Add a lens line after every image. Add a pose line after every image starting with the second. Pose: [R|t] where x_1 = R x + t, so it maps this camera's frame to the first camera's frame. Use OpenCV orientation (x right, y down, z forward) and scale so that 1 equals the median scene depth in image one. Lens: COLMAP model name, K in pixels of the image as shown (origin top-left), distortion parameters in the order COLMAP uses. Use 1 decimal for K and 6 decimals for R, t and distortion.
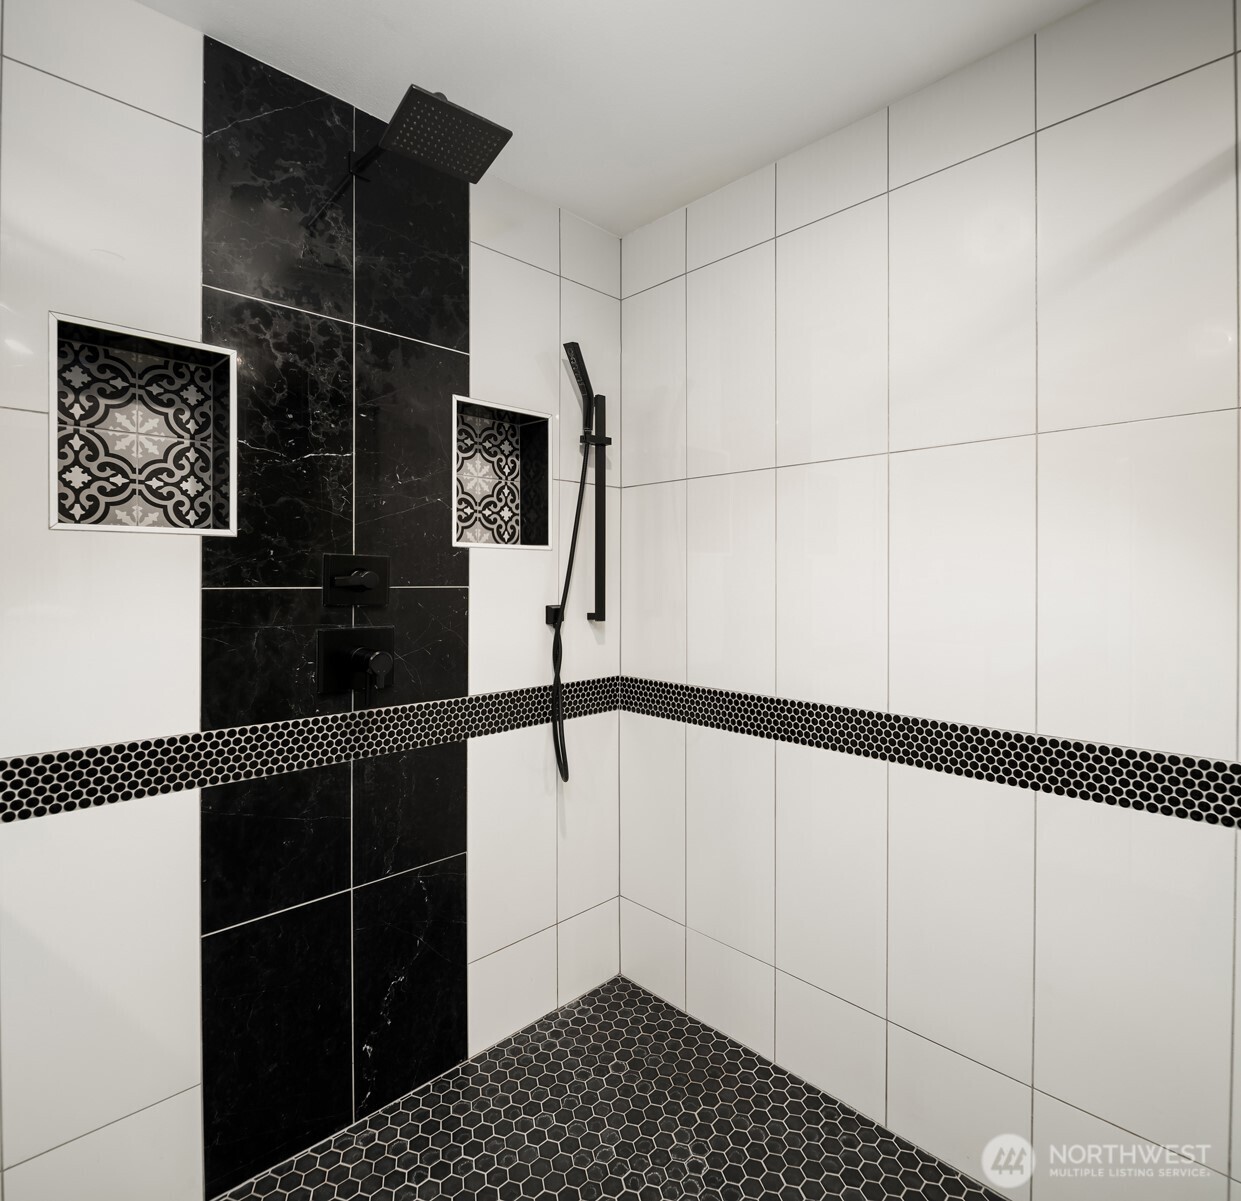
lens RADIAL K [[687.1, 0, 633.8], [0, 687.1, 578.5], [0, 0, 1]] dist [-0.005334, -0.000856]
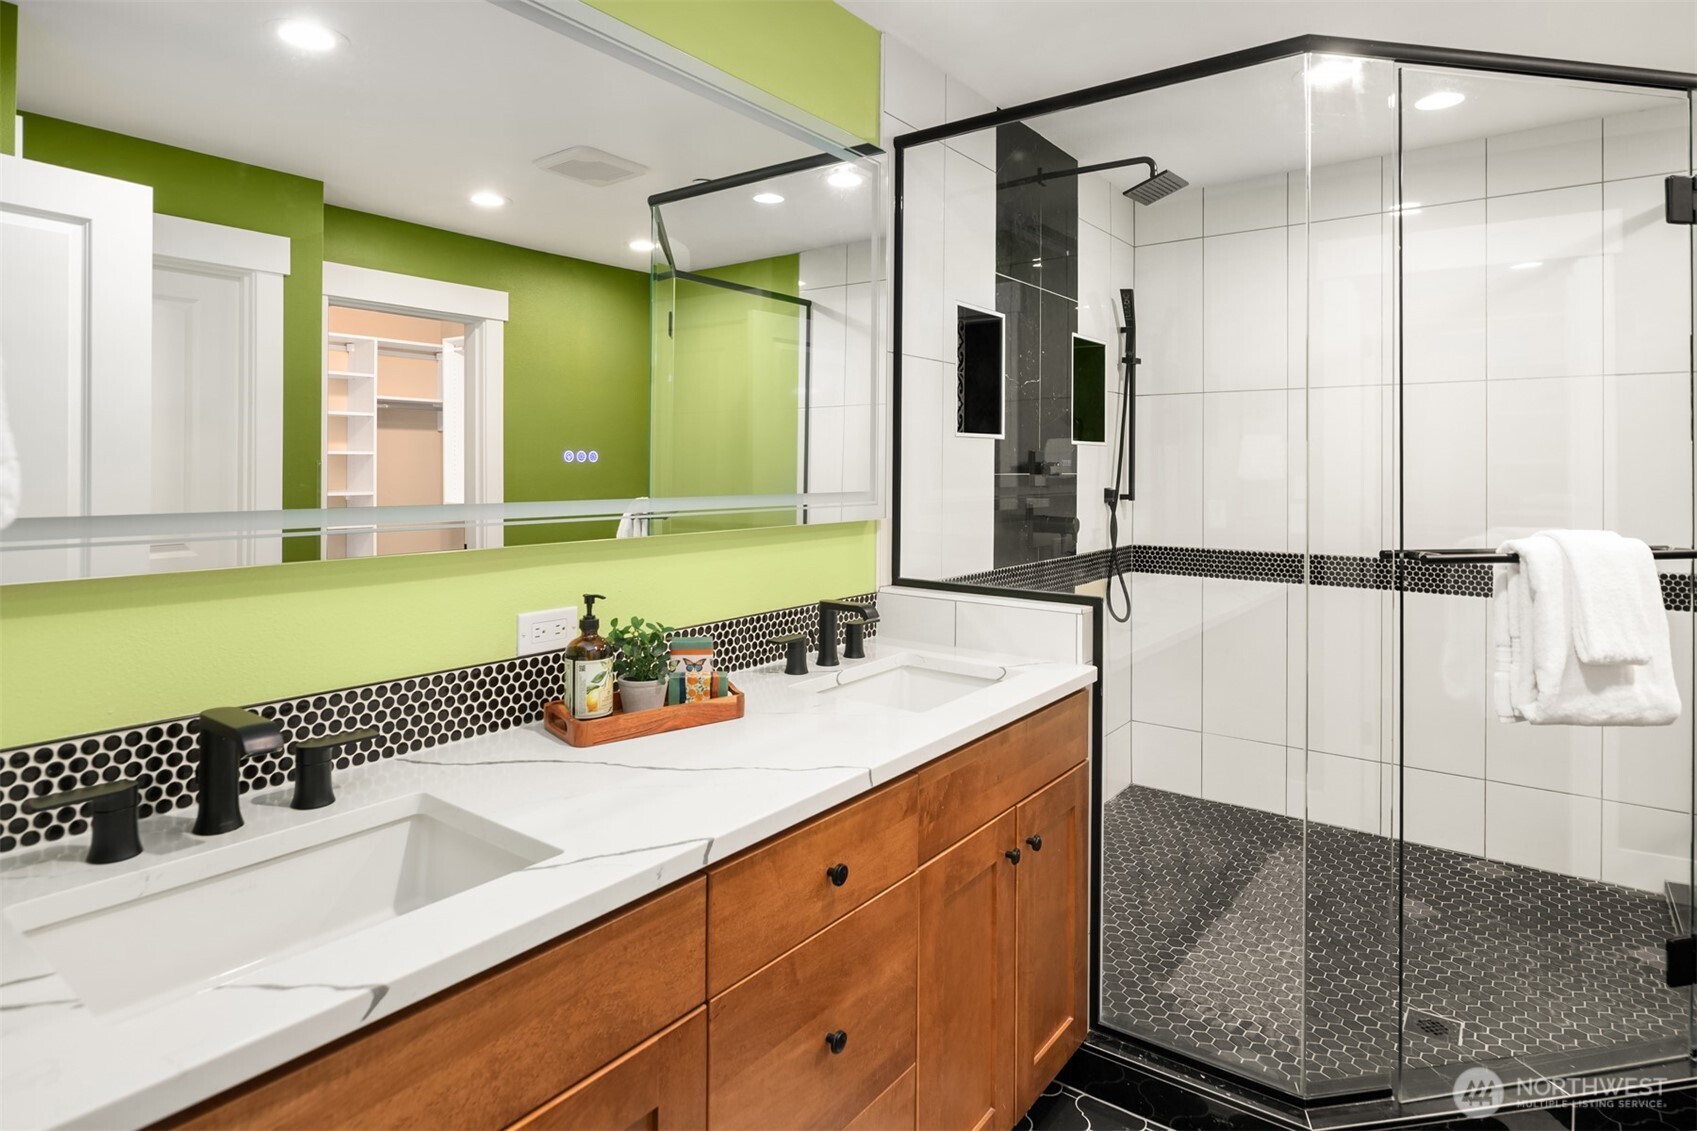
lens RADIAL K [[929.5, 0, 853.7], [0, 929.5, 457.3], [0, 0, 1]] dist [-0.005593, -0.001990]
pose [[0.989417, 0.003388, 0.145063, -0.942717], [-0.002106, 0.999957, -0.008988, -0.002925], [-0.145088, 0.008588, 0.989382, -0.747071]]
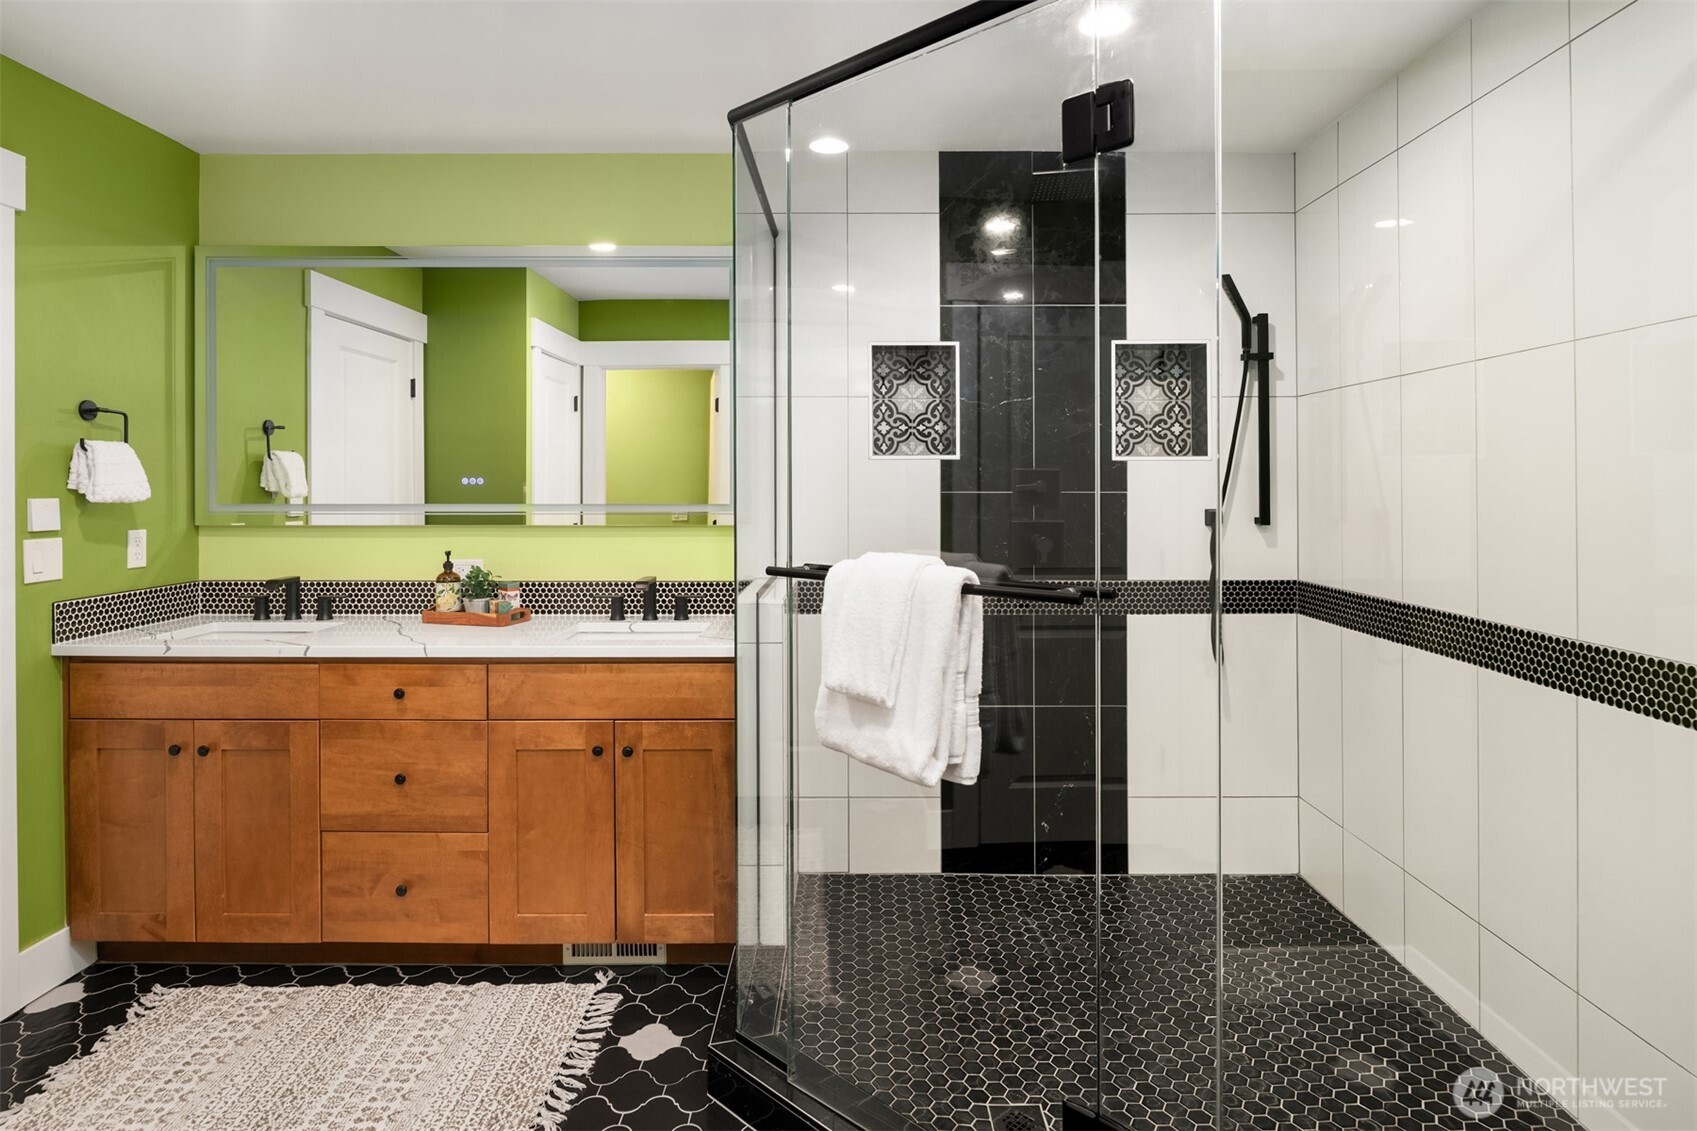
lens RADIAL K [[932.8, 0, 849.0], [0, 932.8, 476.9], [0, 0, 1]] dist [-0.004517, -0.000475]
pose [[0.701363, -0.007756, -0.712762, 0.610860], [0.002484, 0.999961, -0.008437, -0.002964], [0.712800, 0.004147, 0.701355, -0.544324]]
